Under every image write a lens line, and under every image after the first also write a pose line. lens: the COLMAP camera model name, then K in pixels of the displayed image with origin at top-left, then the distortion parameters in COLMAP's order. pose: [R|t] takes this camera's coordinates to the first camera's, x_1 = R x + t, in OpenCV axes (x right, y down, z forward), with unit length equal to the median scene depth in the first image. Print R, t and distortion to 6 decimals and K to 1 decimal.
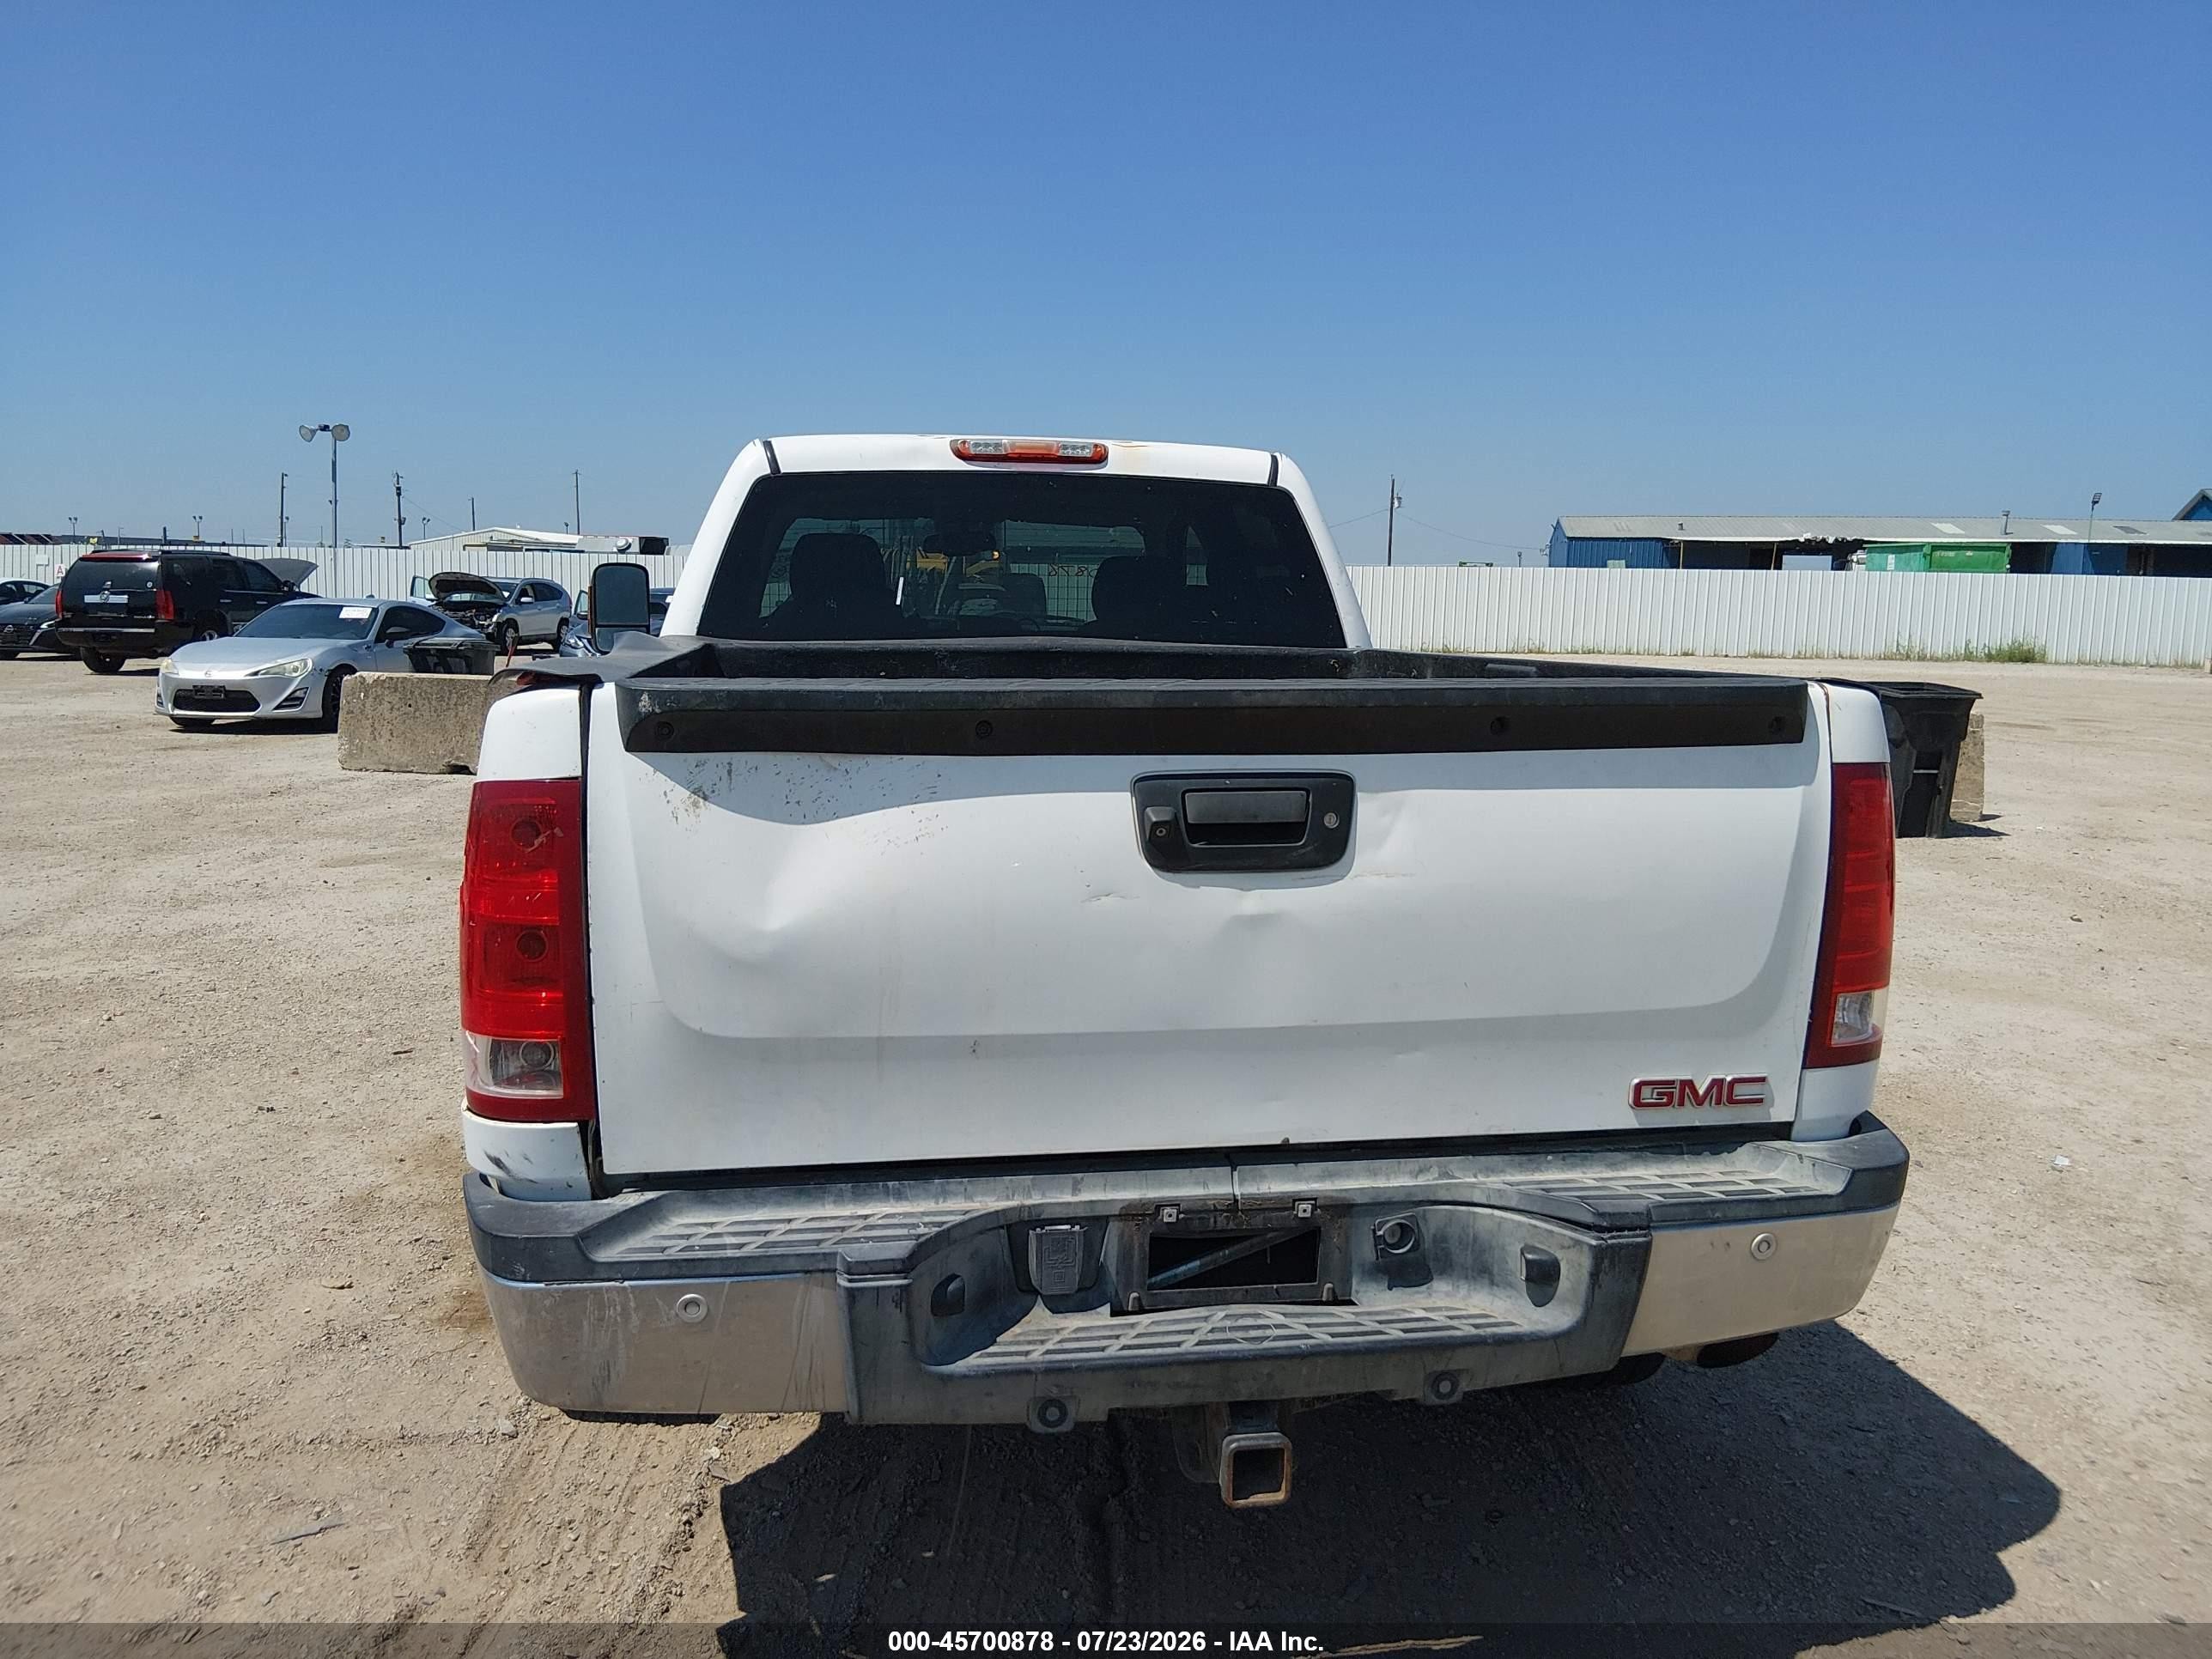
lens RADIAL K [[1675.1, 0, 1115.7], [0, 1675.1, 867.6], [0, 0, 1]] dist [0.089403, -0.160947]
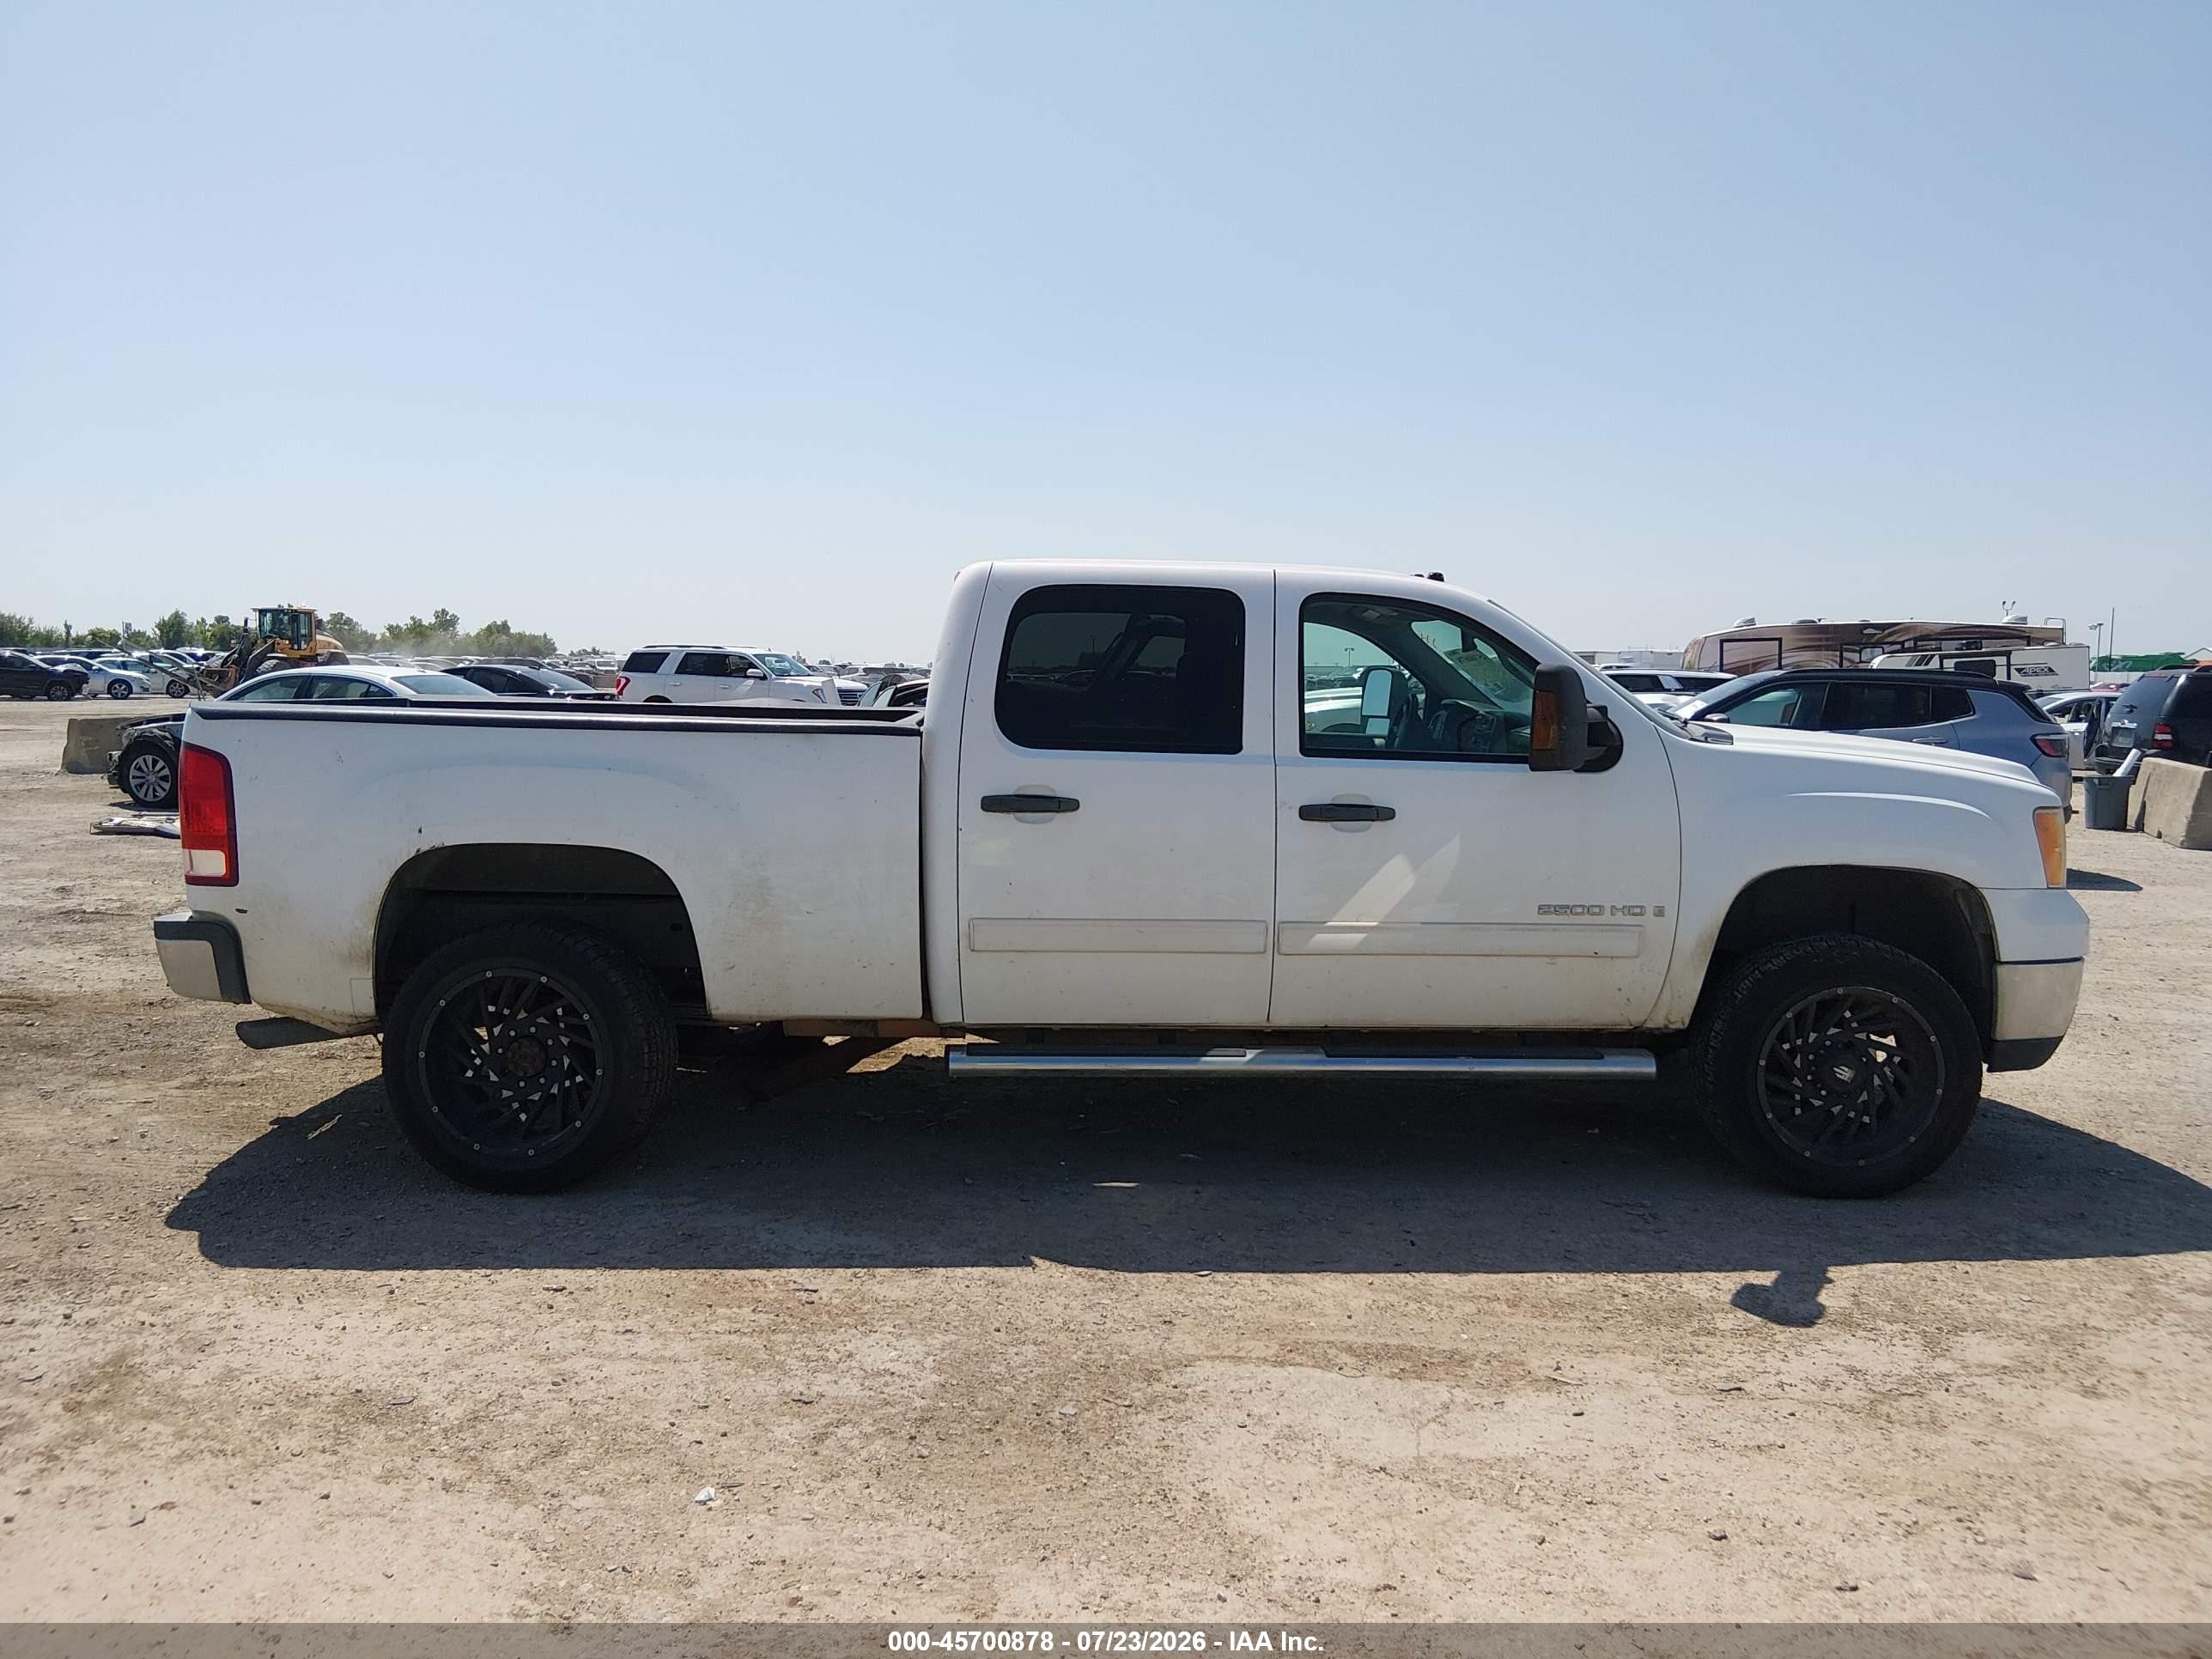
lens RADIAL K [[1675.1, 0, 1098.9], [0, 1675.1, 830.9], [0, 0, 1]] dist [0.089403, -0.160947]
pose [[-0.130001, 0.072366, -0.988870, 1.773161], [-0.174906, 0.980019, 0.094712, -0.258580], [0.975965, 0.185271, -0.114746, 1.739925]]
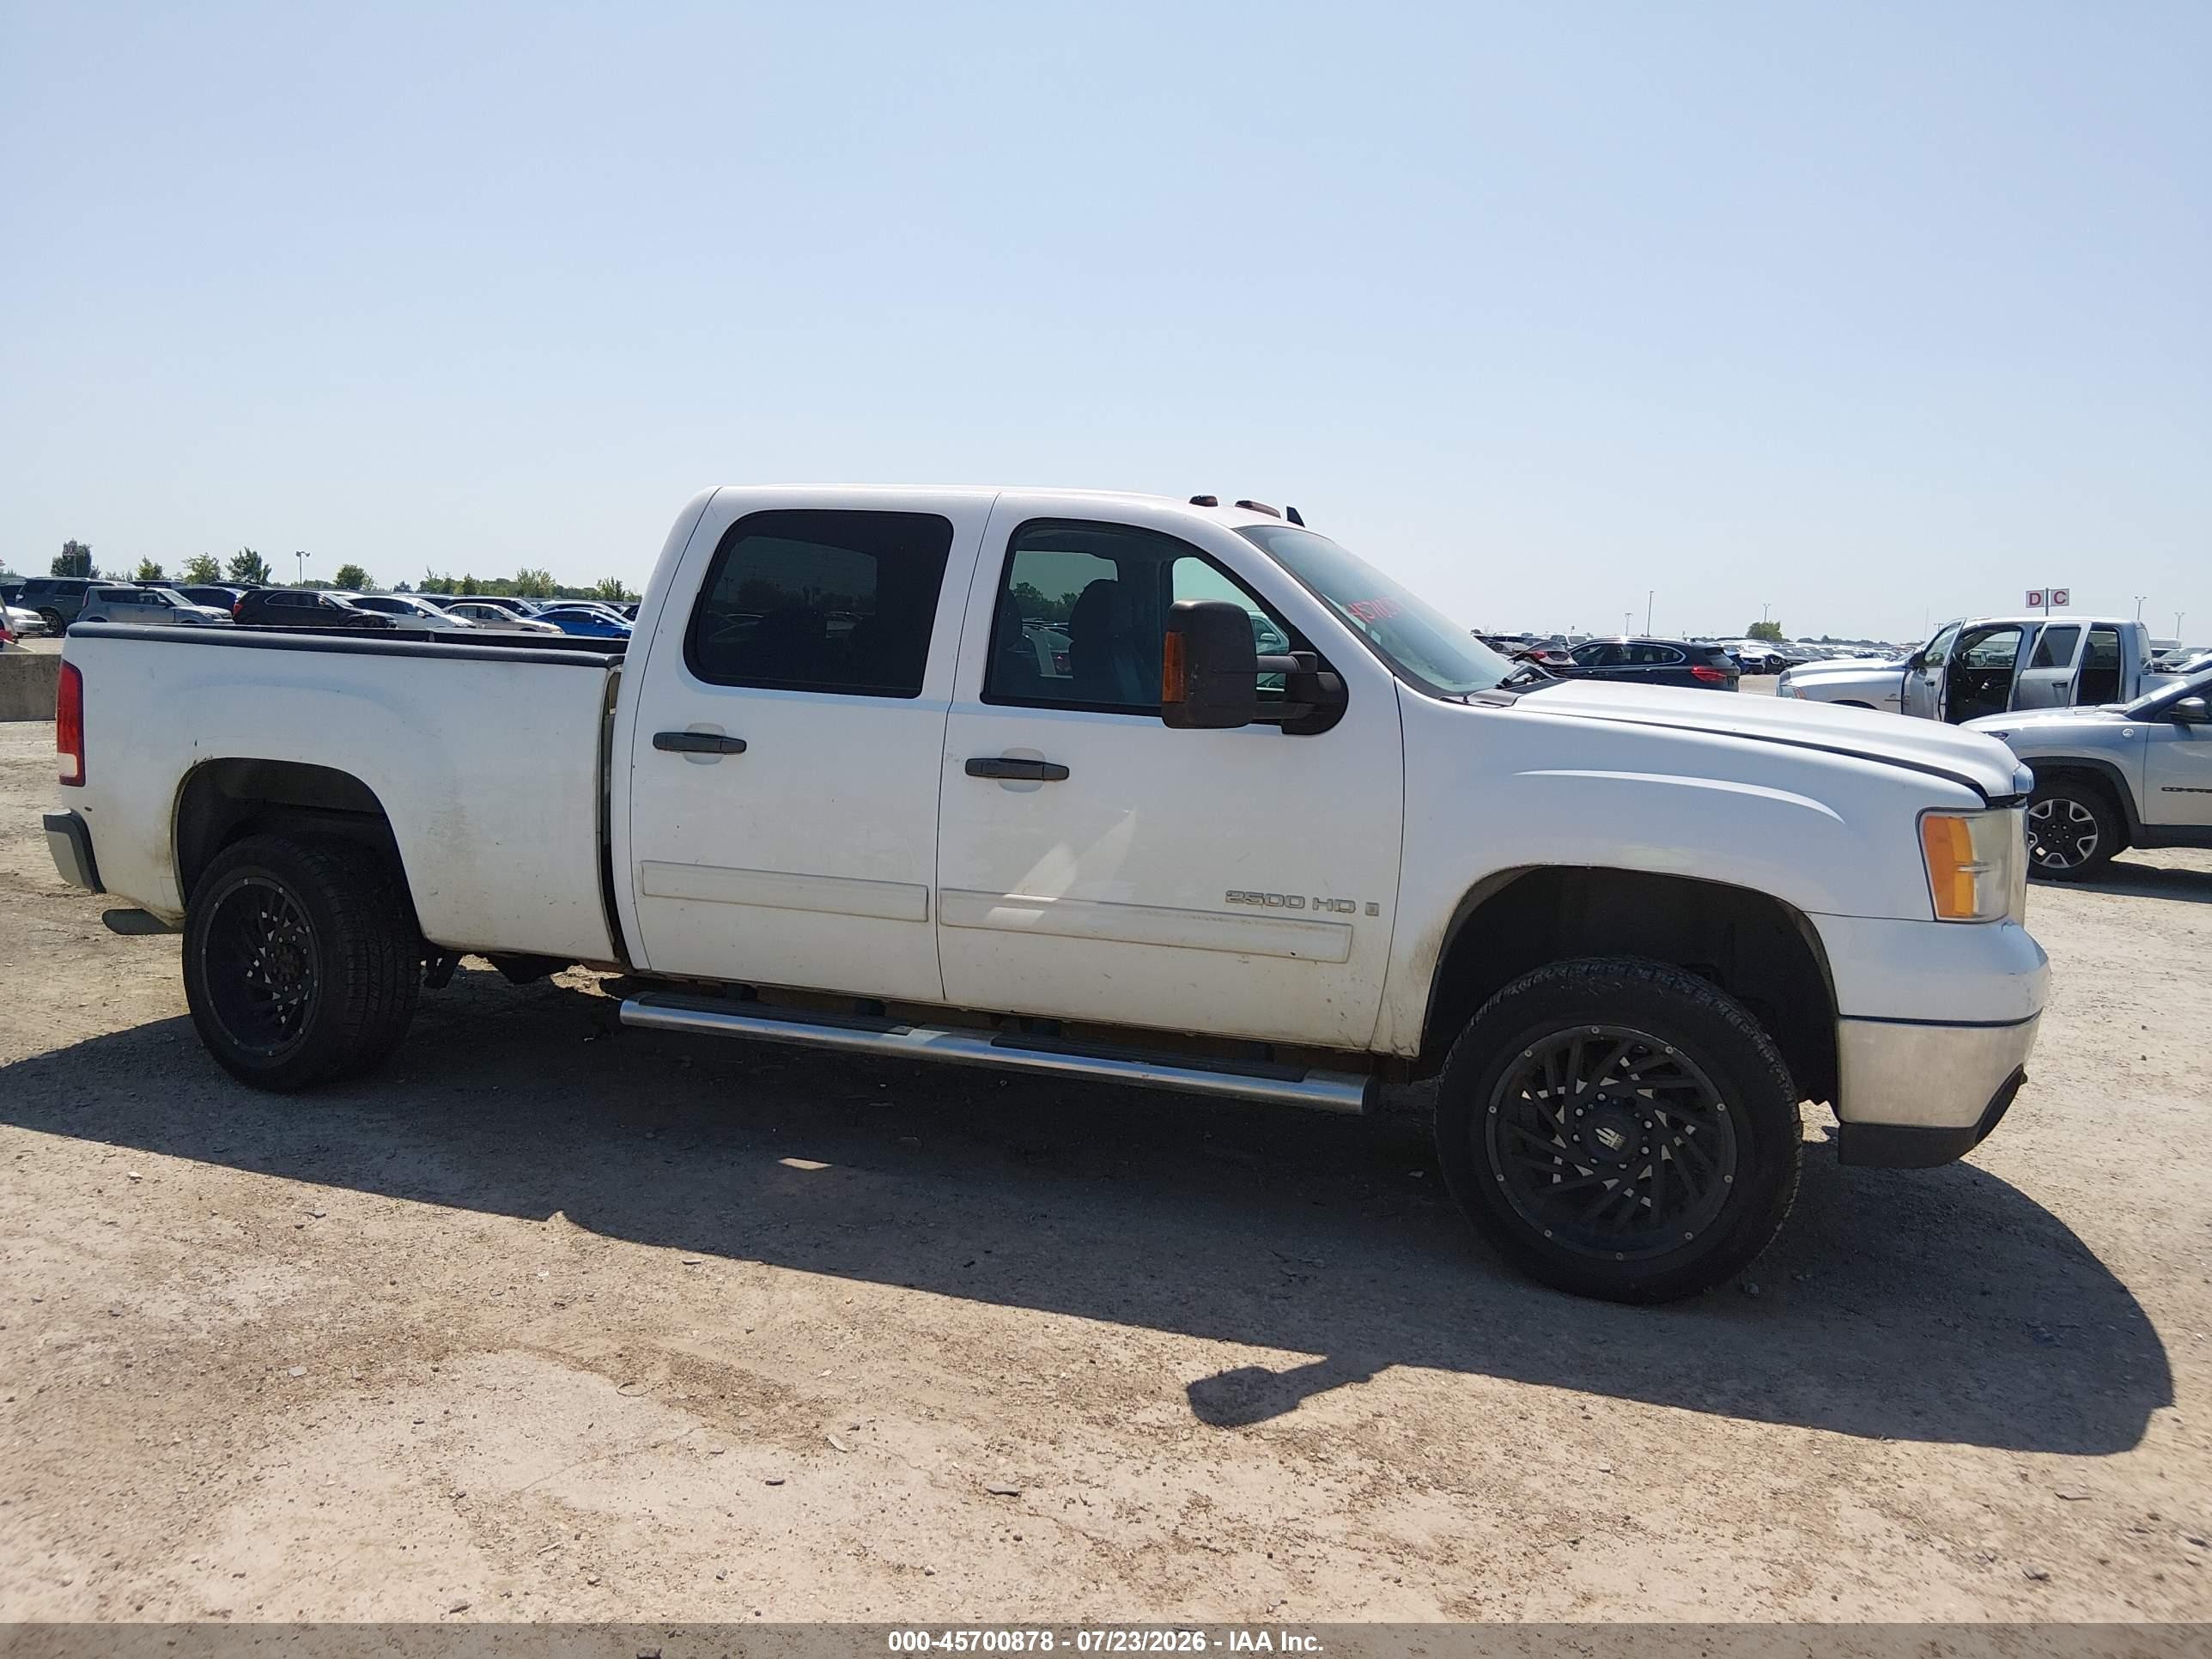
lens RADIAL K [[1675.1, 0, 1098.2], [0, 1675.1, 829.7], [0, 0, 1]] dist [0.089403, -0.160947]
pose [[-0.492247, 0.069722, -0.867659, 1.342300], [-0.179585, 0.967208, 0.179605, -0.379475], [0.851729, 0.244229, -0.463584, 2.499971]]
